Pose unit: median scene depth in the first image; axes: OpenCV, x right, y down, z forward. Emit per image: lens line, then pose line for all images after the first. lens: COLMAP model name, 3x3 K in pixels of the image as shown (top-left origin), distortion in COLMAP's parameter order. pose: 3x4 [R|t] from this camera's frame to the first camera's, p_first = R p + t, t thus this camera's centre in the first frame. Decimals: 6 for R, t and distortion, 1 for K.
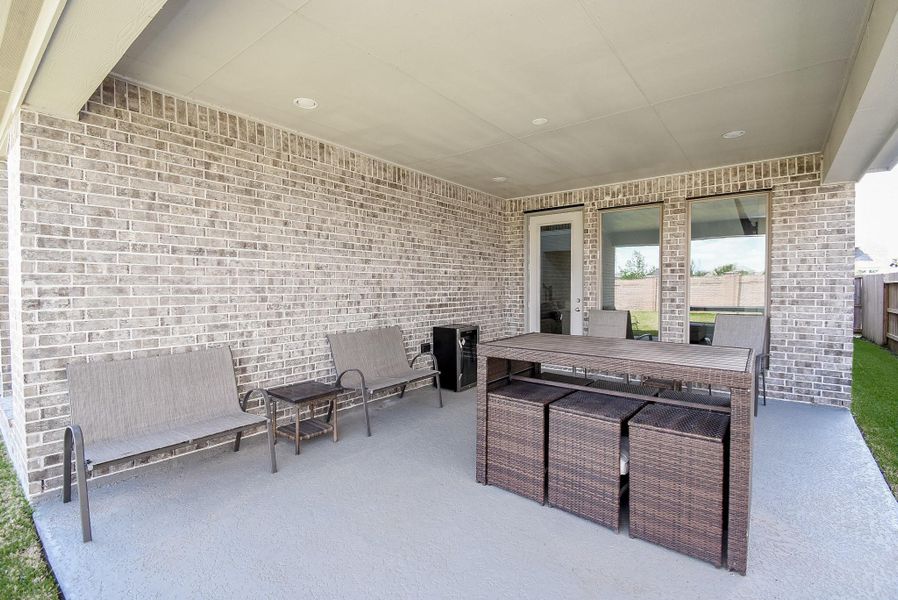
lens RADIAL K [[398.8, 0, 447.8], [0, 398.8, 295.9], [0, 0, 1]] dist [0.013609, -0.020562]
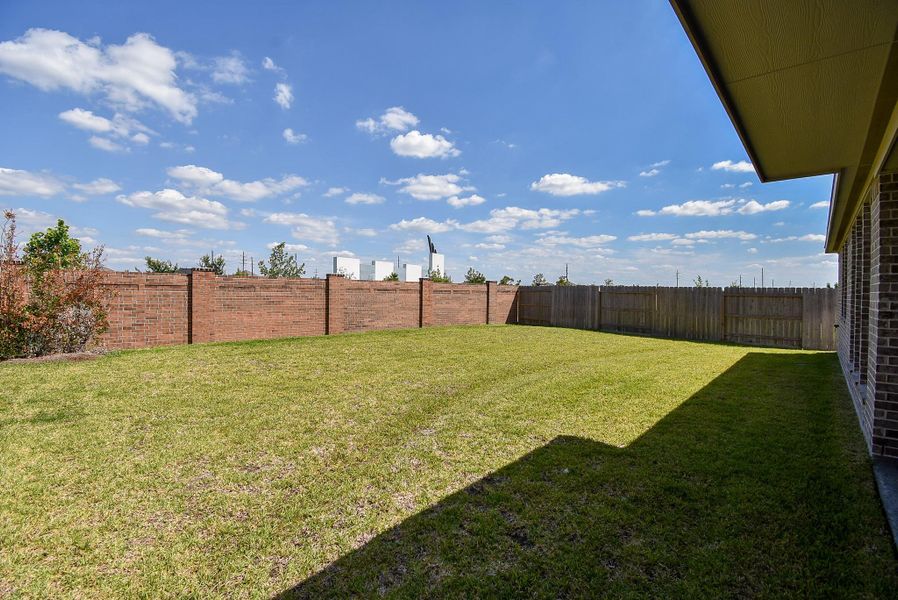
lens RADIAL K [[398.8, 0, 447.8], [0, 398.8, 295.9], [0, 0, 1]] dist [0.013609, -0.020562]
pose [[-0.086323, 0.004013, -0.996259, 0.429874], [-0.041219, 0.999121, 0.007596, 0.008131], [0.995414, 0.041721, -0.086082, -0.393480]]
